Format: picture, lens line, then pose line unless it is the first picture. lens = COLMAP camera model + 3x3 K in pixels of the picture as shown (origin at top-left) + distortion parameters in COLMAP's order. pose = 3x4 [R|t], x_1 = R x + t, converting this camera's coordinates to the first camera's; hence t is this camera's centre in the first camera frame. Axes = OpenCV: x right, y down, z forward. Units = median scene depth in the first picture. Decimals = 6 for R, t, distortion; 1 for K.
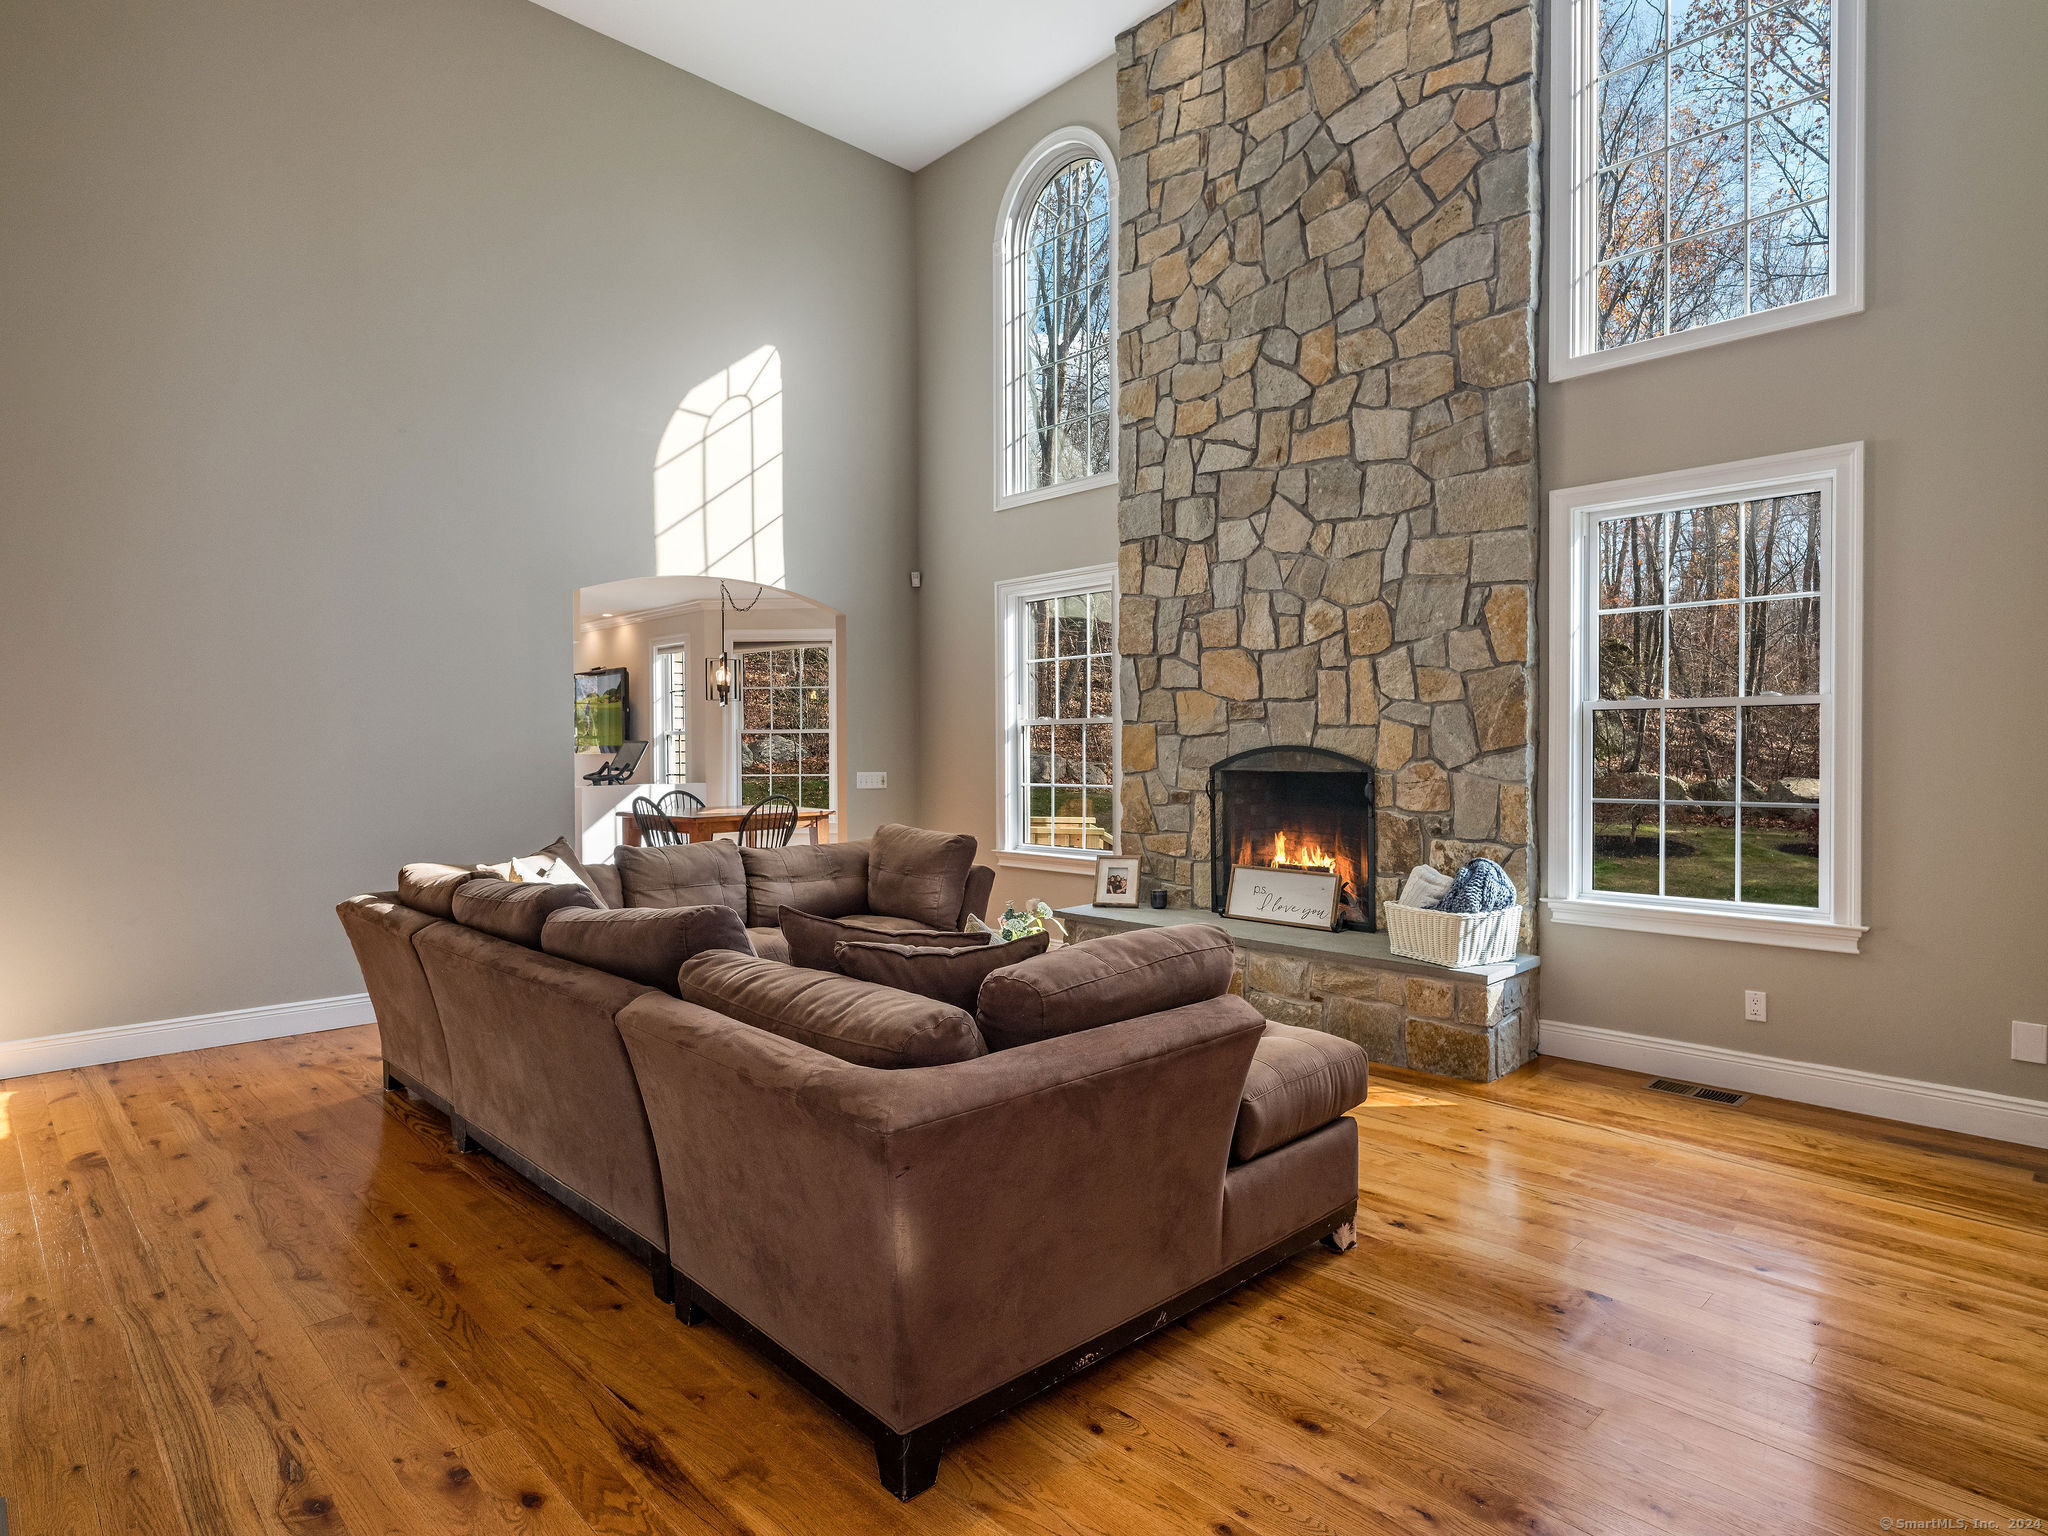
lens RADIAL K [[1117.4, 0, 1026.8], [0, 1117.4, 766.1], [0, 0, 1]] dist [0.006213, -0.002893]
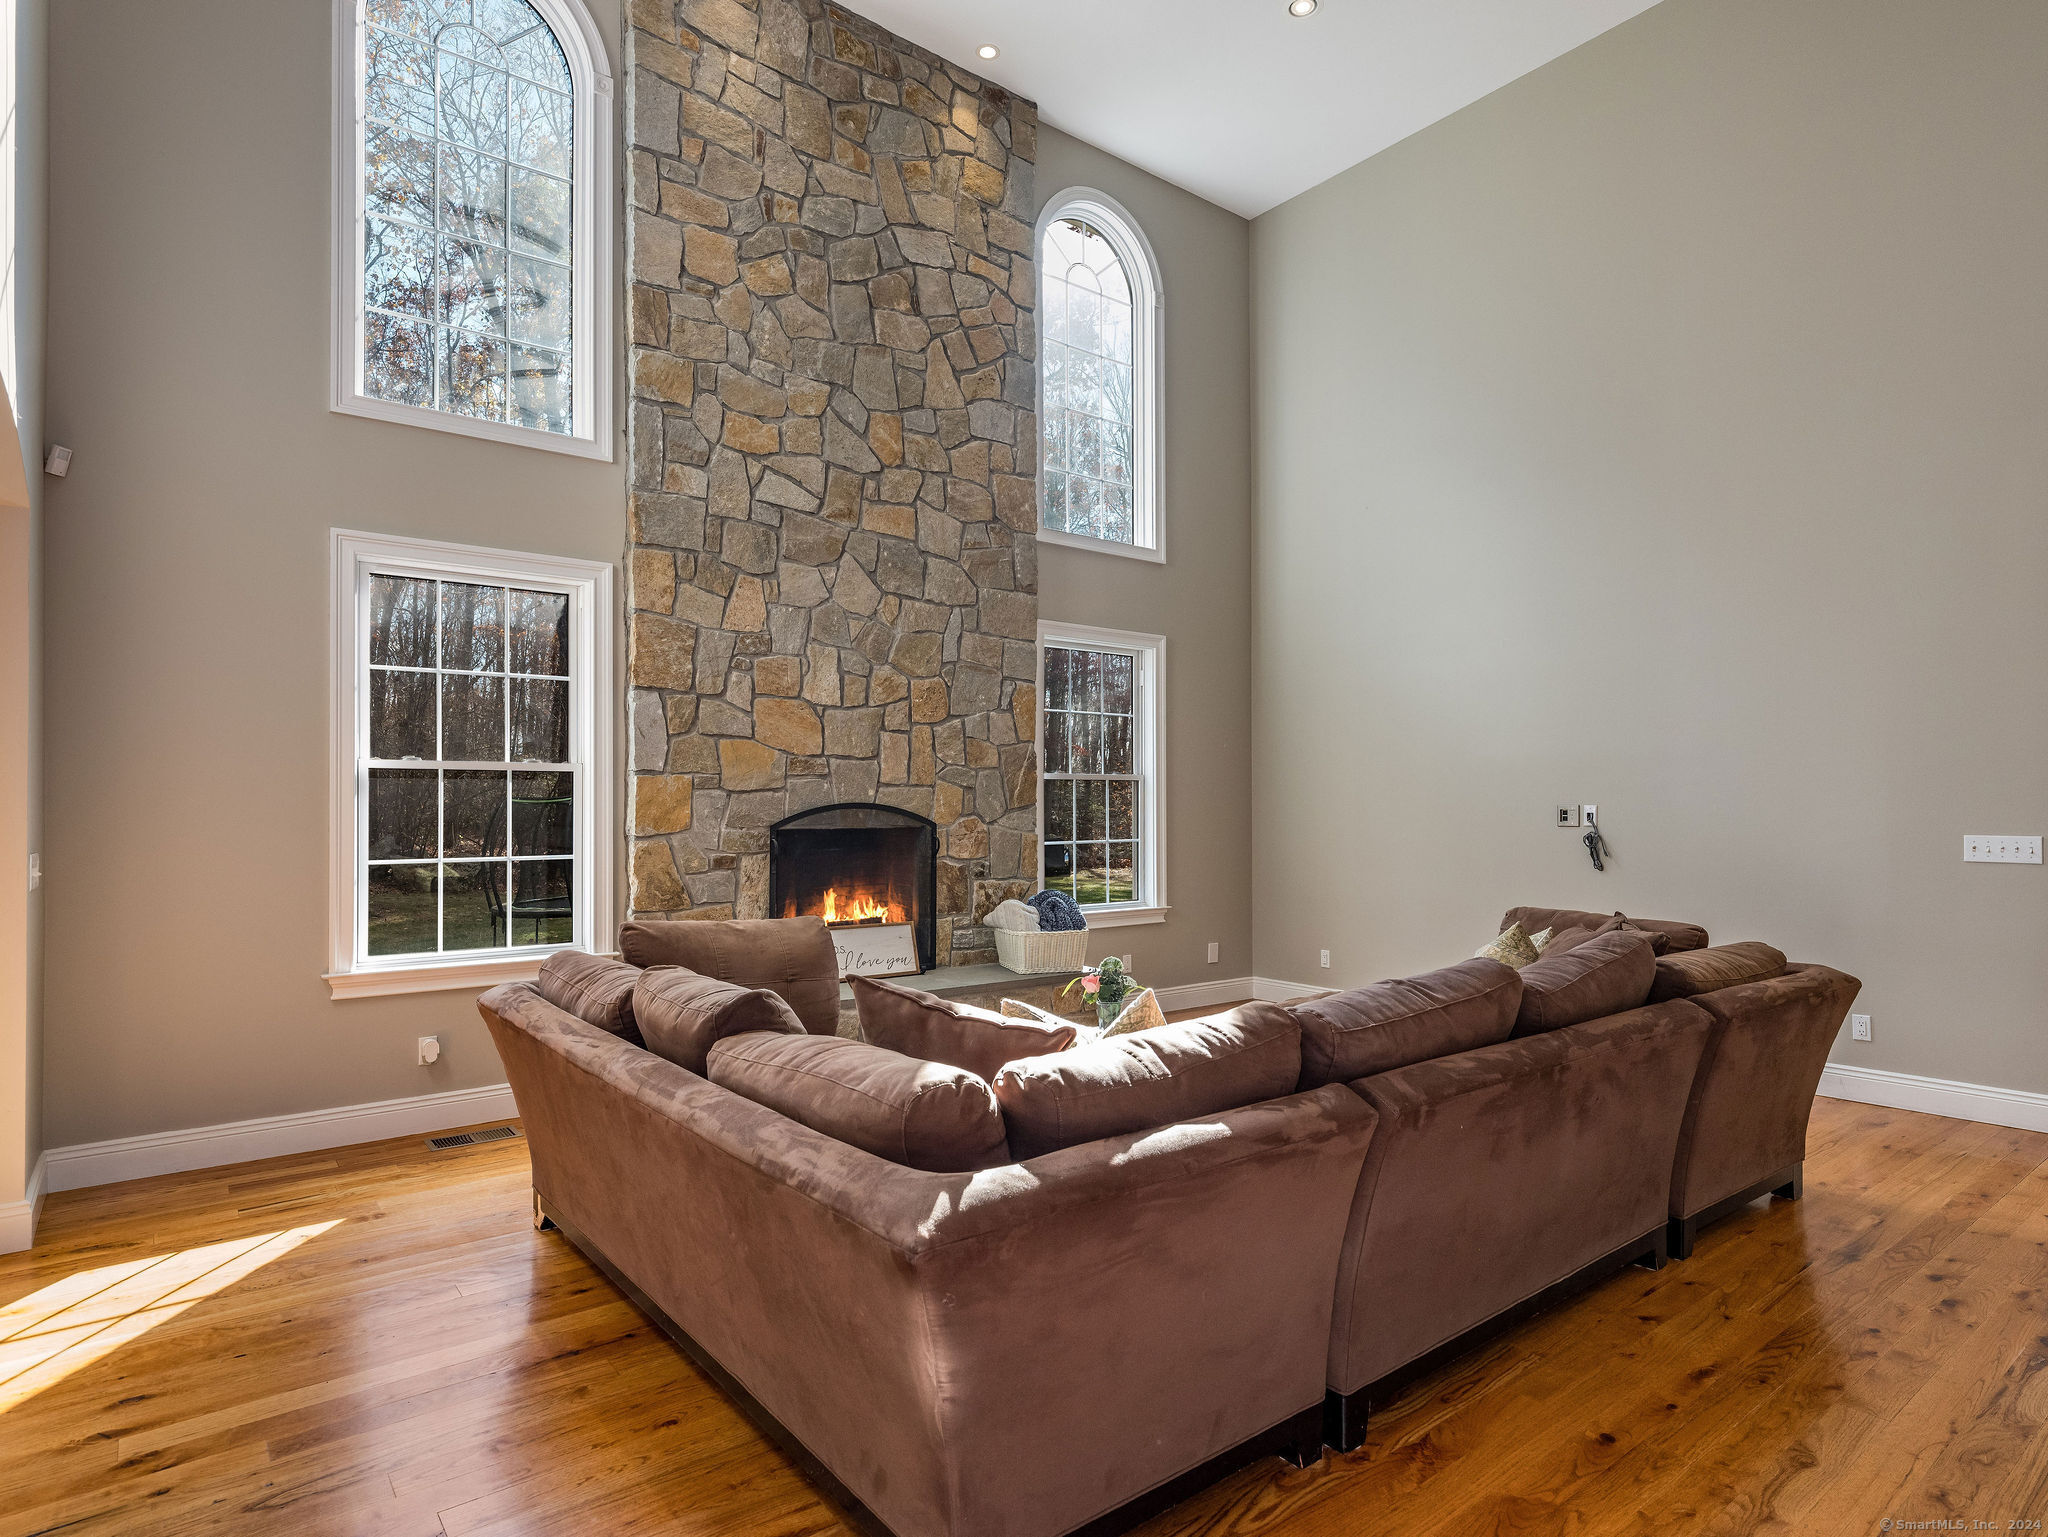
lens RADIAL K [[1117.4, 0, 1024.6], [0, 1117.4, 799.8], [0, 0, 1]] dist [0.006213, -0.002893]
pose [[0.113647, 0.010871, 0.993462, -0.759278], [0.017071, 0.999771, -0.012892, -0.005169], [-0.993375, 0.018424, 0.113436, 0.733254]]
